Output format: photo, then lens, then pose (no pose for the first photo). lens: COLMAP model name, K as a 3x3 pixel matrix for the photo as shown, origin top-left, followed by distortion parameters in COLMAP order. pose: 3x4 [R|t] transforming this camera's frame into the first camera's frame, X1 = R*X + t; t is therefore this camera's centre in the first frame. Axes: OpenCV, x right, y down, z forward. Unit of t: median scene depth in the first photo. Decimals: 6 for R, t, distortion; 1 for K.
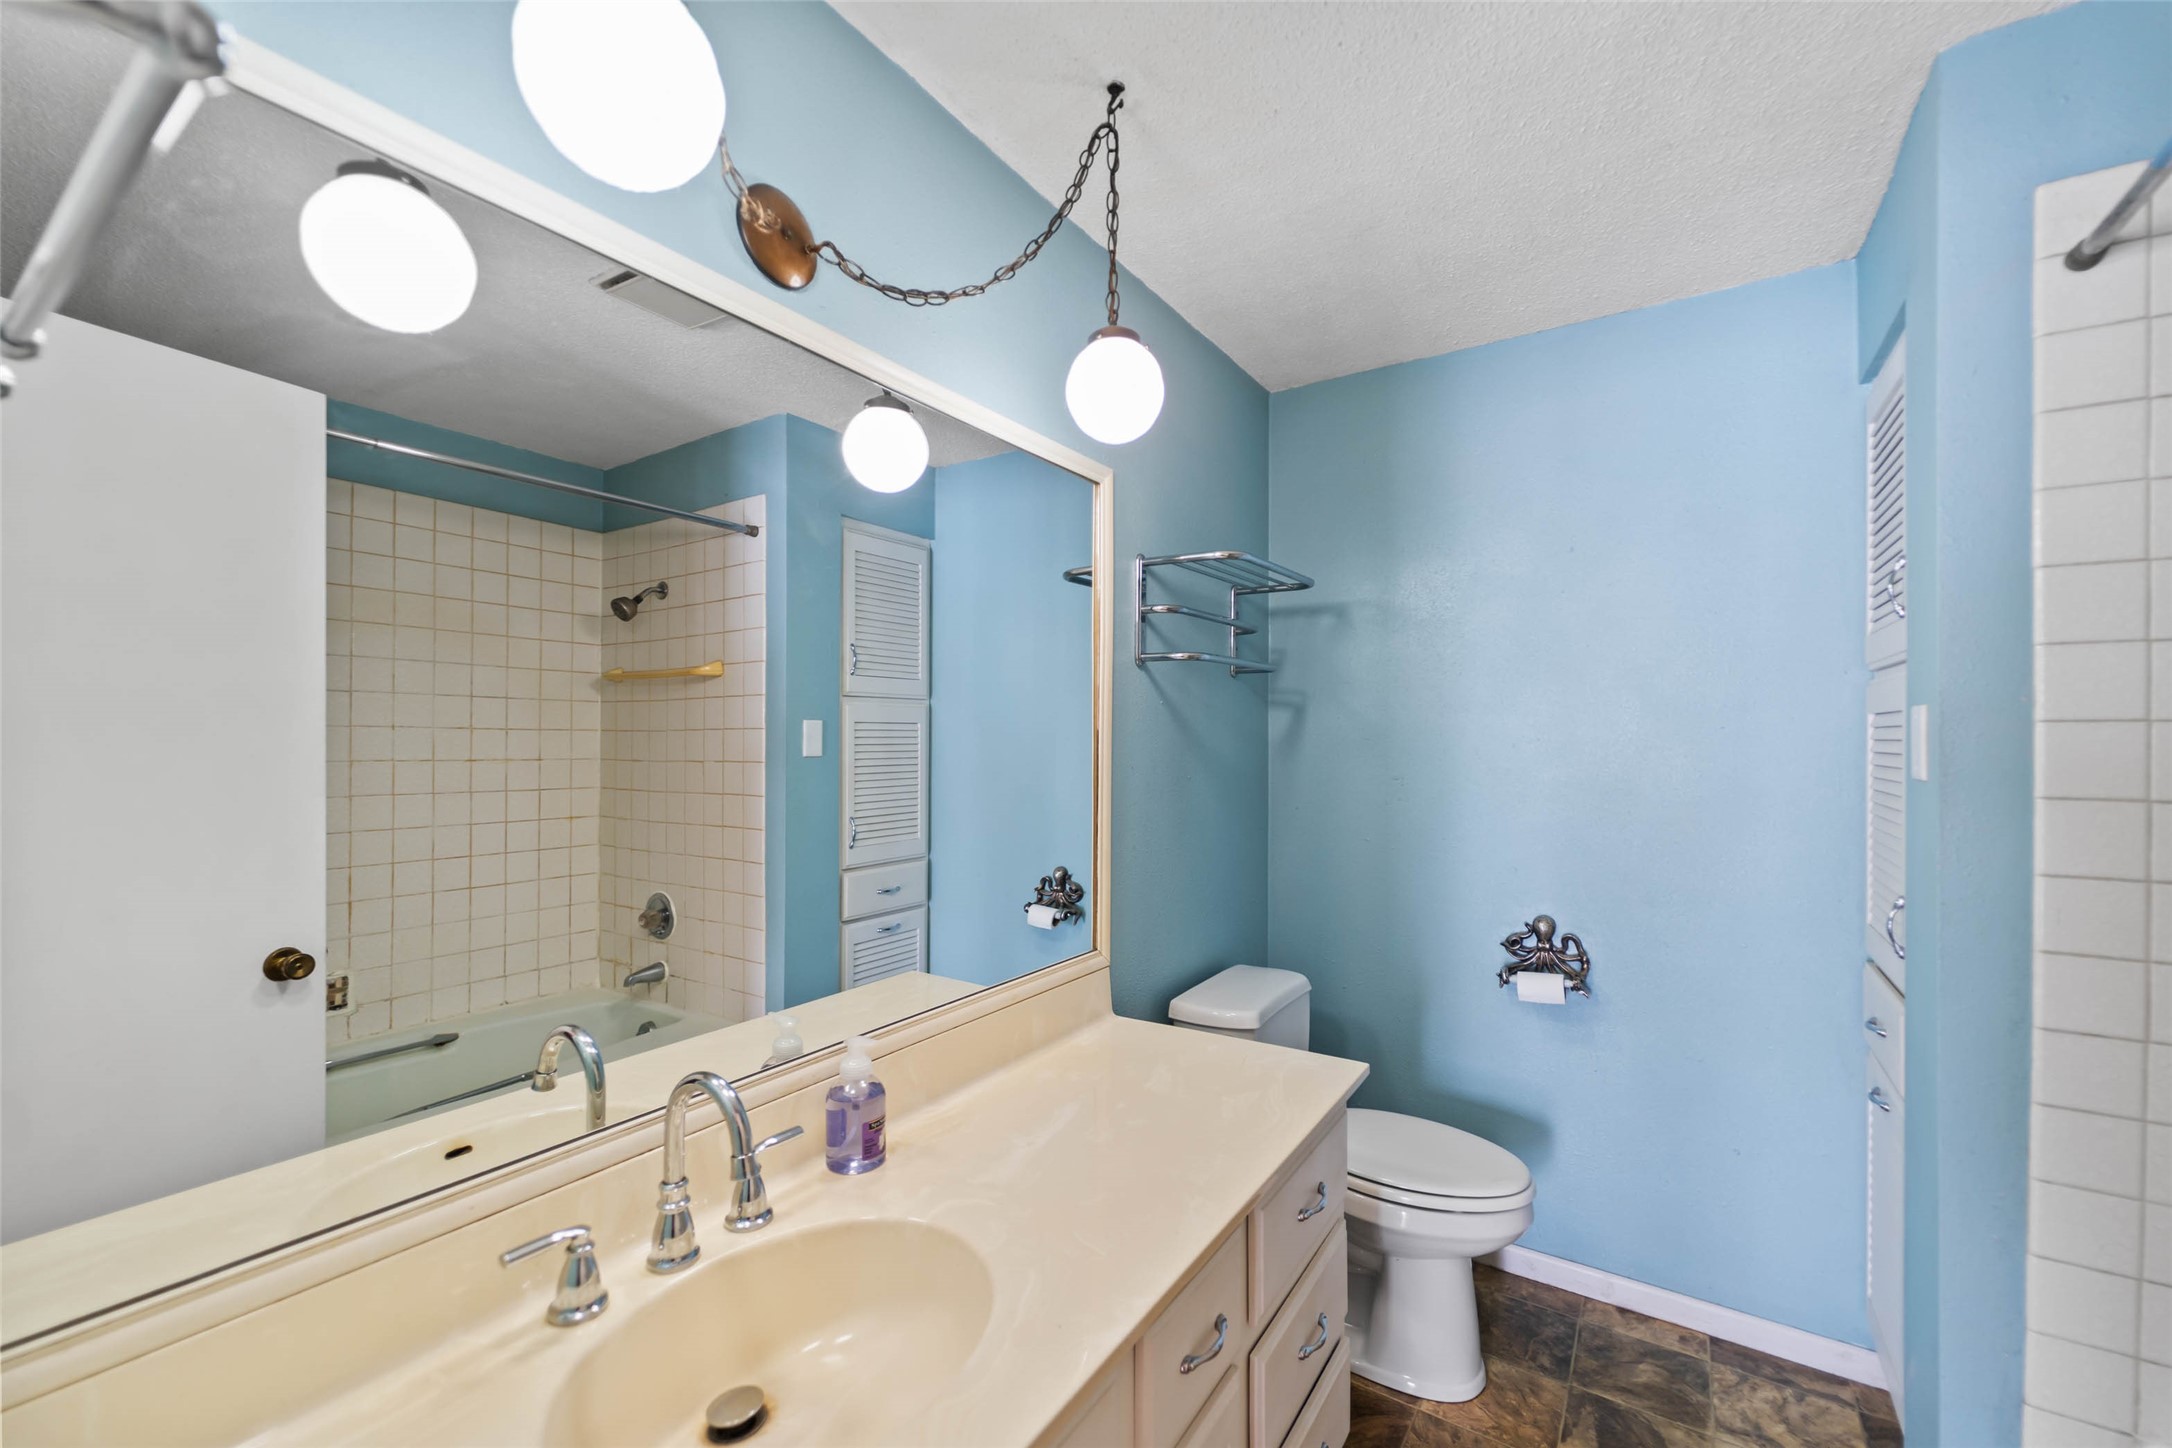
lens RADIAL K [[868.2, 0, 1096.1], [0, 868.2, 736.1], [0, 0, 1]] dist [0.001422, -0.001478]
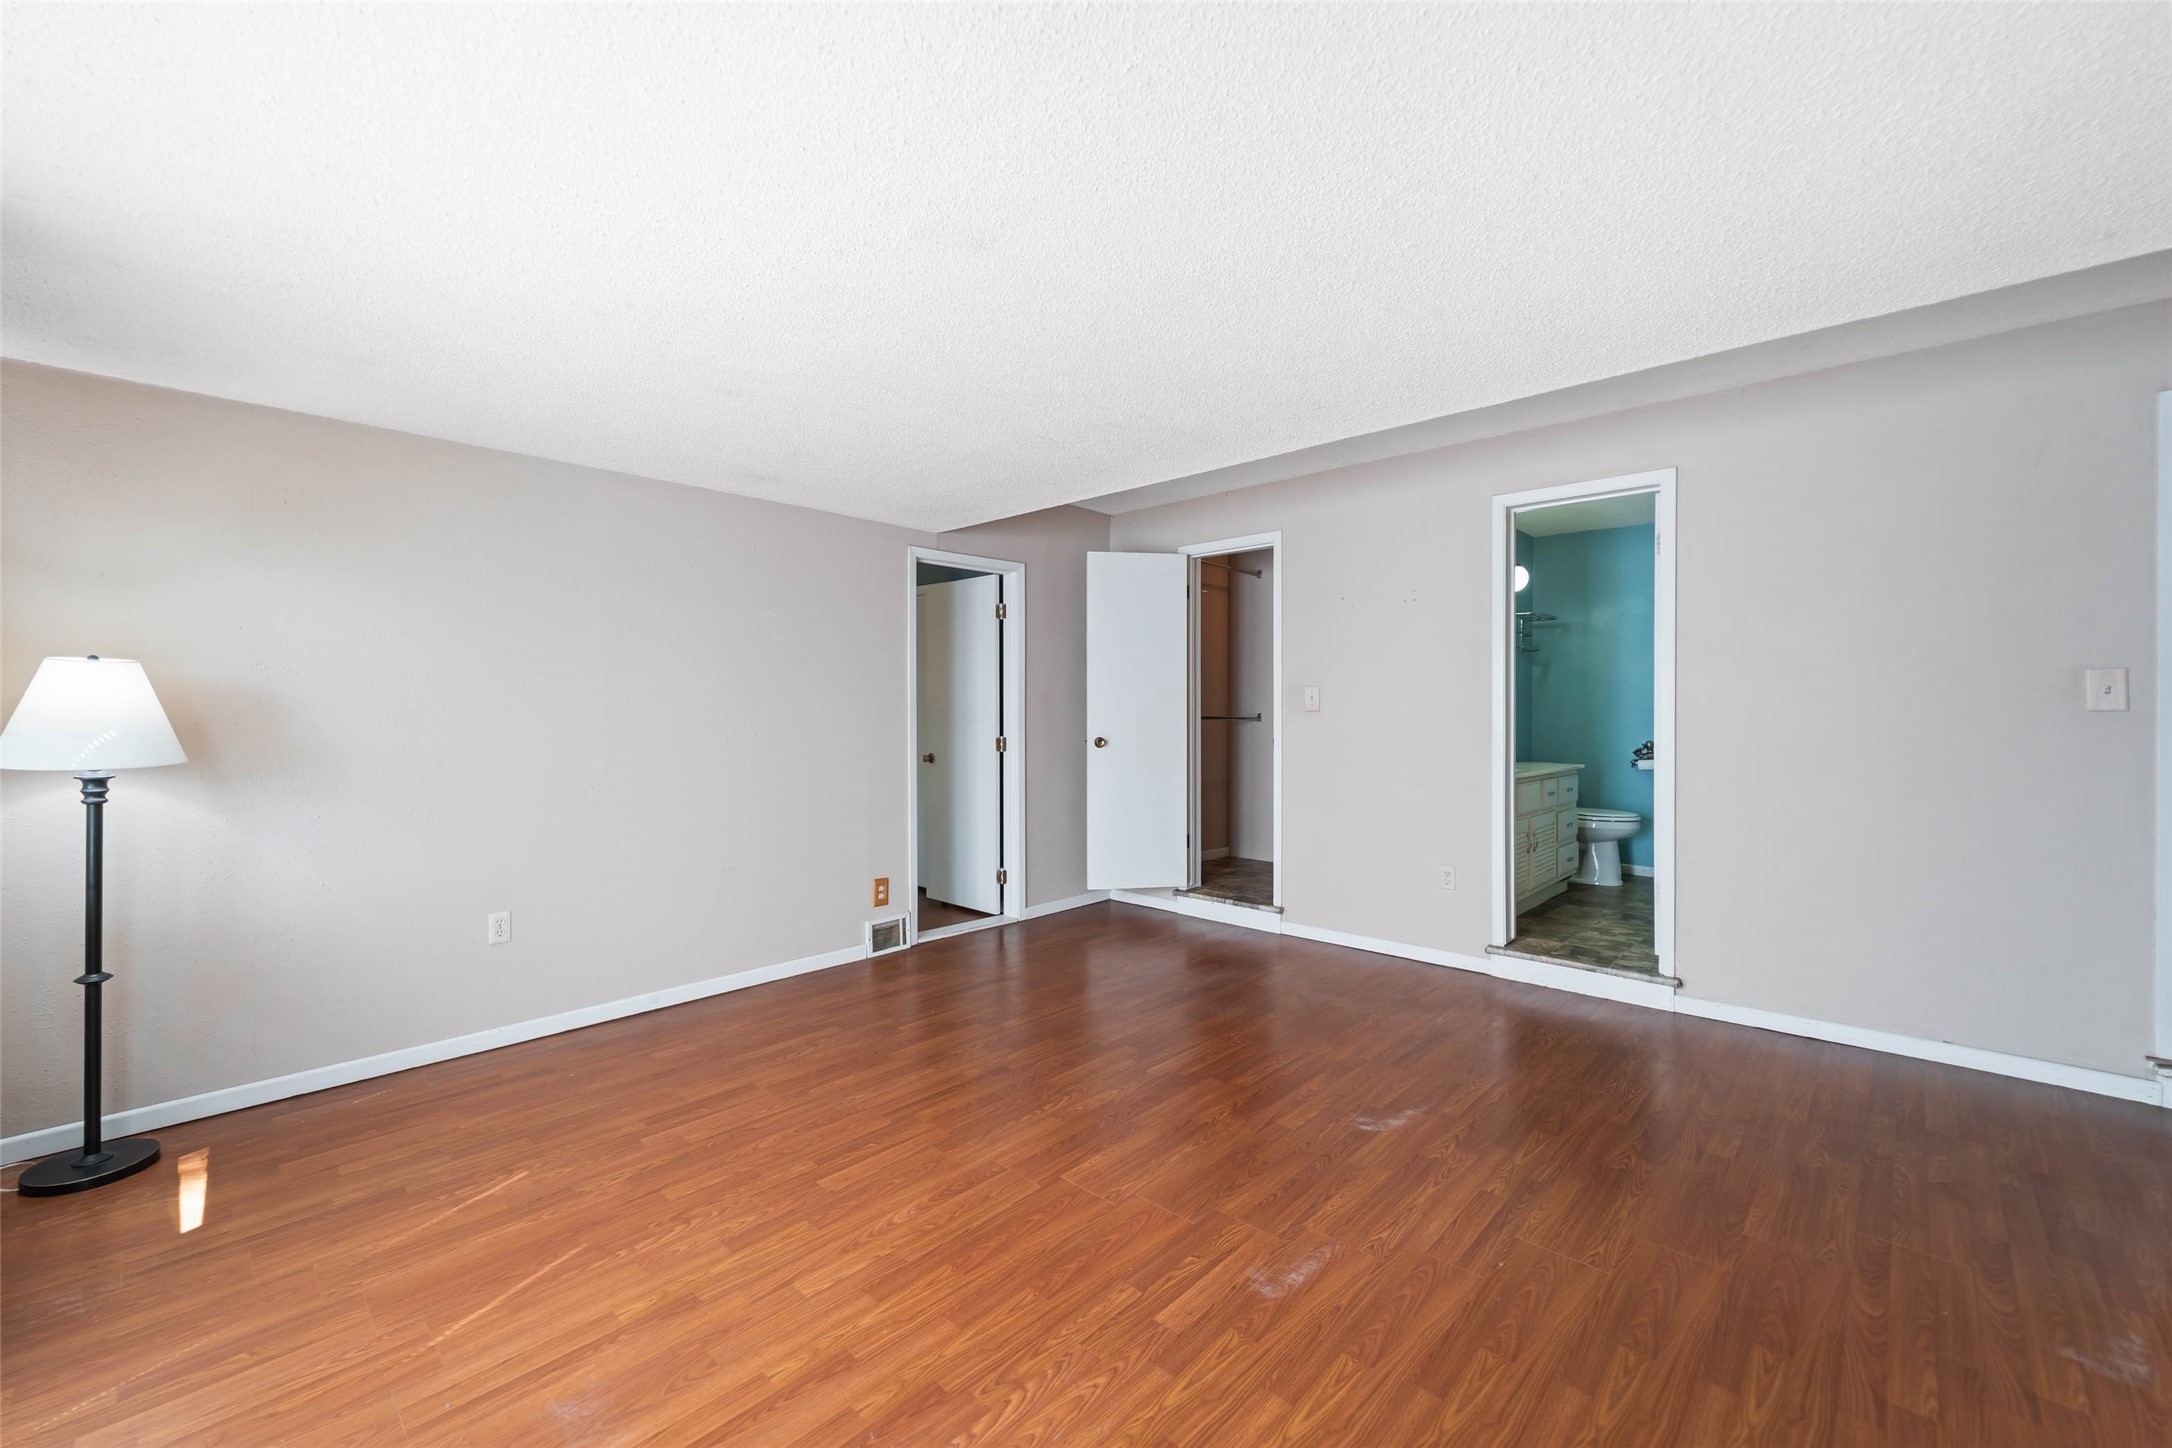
lens RADIAL K [[872.1, 0, 1097.7], [0, 872.1, 715.3], [0, 0, 1]] dist [0.001598, -0.000009]
pose [[0.985735, -0.003101, -0.168276, -0.505257], [0.003810, 0.999985, 0.003895, 0.079091], [0.168261, -0.004480, 0.985732, -1.380275]]
